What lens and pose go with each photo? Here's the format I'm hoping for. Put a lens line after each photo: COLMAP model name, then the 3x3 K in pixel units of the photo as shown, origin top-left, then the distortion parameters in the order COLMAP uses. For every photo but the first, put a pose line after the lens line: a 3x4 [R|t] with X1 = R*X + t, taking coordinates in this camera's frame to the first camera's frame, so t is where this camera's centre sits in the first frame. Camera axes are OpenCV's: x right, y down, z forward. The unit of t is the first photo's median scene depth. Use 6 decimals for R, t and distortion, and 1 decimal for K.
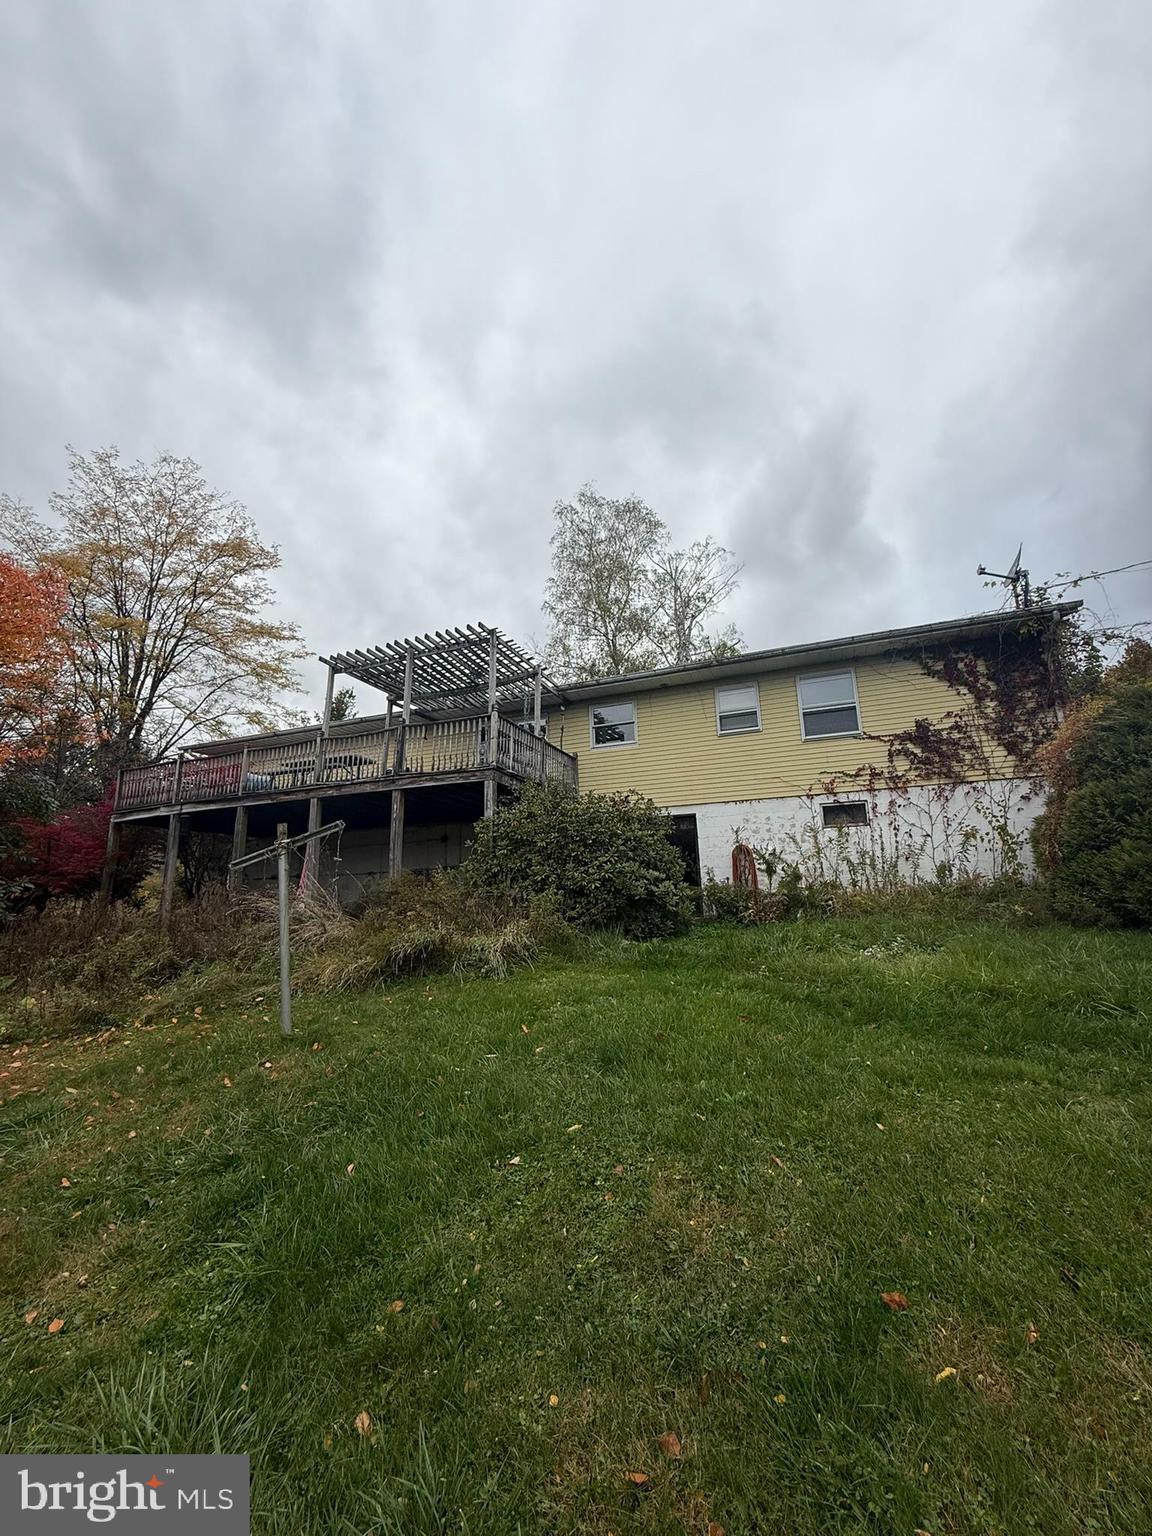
lens RADIAL K [[611.7, 0, 580.0], [0, 611.7, 760.9], [0, 0, 1]] dist [0.001665, -0.000033]
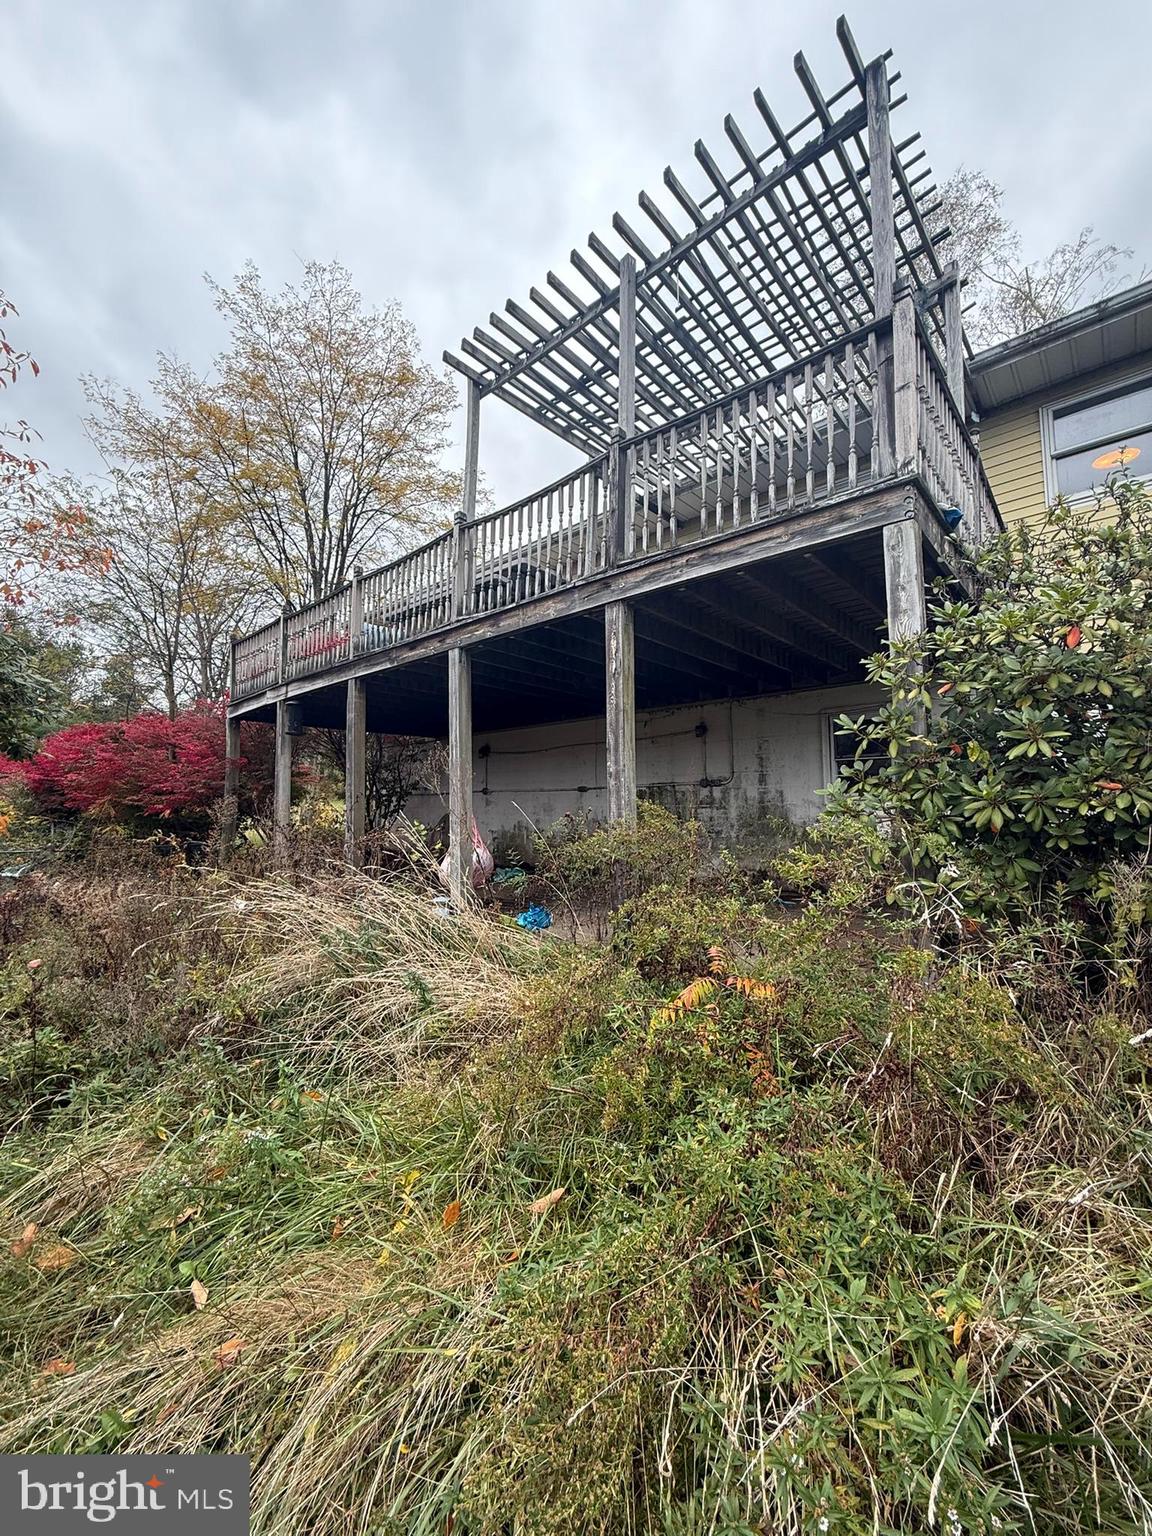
lens RADIAL K [[611.7, 0, 580.0], [0, 611.7, 760.9], [0, 0, 1]] dist [0.001665, -0.000033]
pose [[0.941843, -0.009409, -0.335922, -0.166986], [0.061849, 0.987386, 0.145754, 0.080715], [0.330313, -0.158054, 0.930544, 0.536397]]
